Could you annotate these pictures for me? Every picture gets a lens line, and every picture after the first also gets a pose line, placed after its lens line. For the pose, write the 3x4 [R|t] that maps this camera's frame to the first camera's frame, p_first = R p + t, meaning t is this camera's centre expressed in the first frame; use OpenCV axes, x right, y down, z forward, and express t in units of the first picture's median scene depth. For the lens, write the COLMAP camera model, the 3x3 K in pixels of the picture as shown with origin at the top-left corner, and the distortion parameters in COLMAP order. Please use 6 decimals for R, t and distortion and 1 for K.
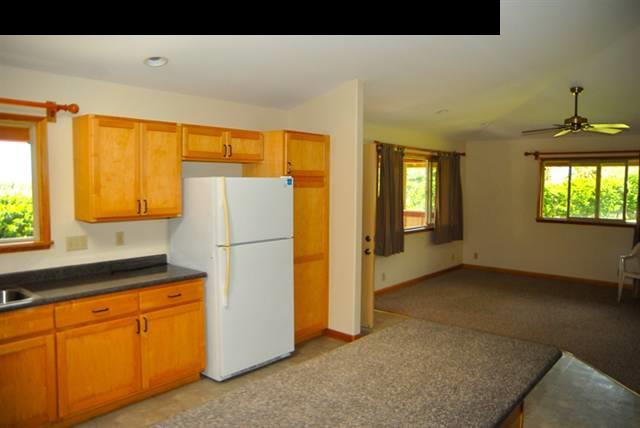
lens RADIAL K [[475.0, 0, 323.9], [0, 475.0, 204.9], [0, 0, 1]] dist [-0.053282, 0.009302]
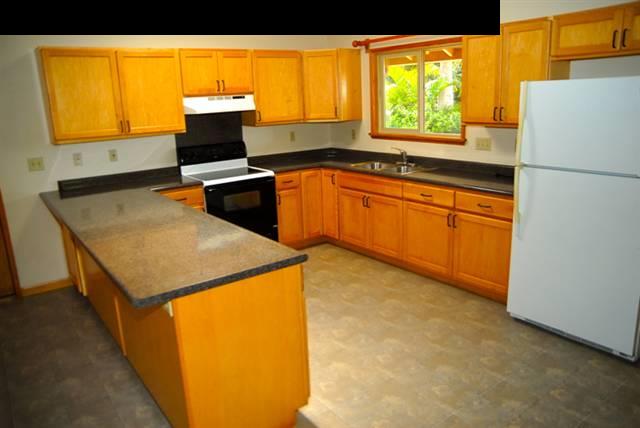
lens RADIAL K [[475.0, 0, 323.9], [0, 475.0, 204.9], [0, 0, 1]] dist [-0.053282, 0.009302]
pose [[-0.219914, 0.217858, -0.950881, 0.668036], [-0.012674, 0.974024, 0.226092, -0.029245], [0.975437, 0.061772, -0.211440, 0.833462]]
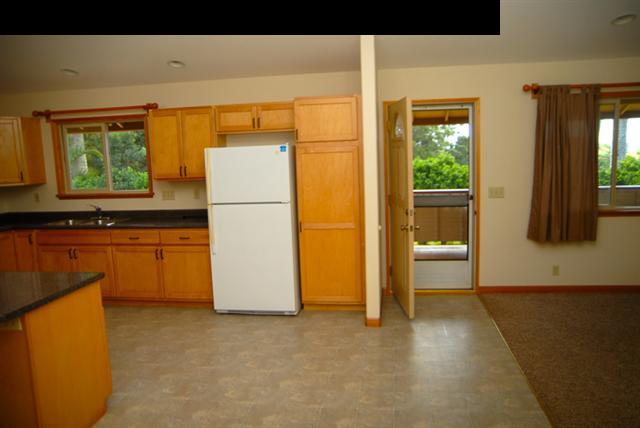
lens RADIAL K [[443.7, 0, 320.0], [0, 443.7, 214.0], [0, 0, 1]] dist [-0.046411, 0.000748]
pose [[0.534384, 0.092999, -0.840110, 0.897108], [-0.004083, 0.994201, 0.107460, -0.013417], [0.845232, -0.053995, 0.531665, 0.623206]]
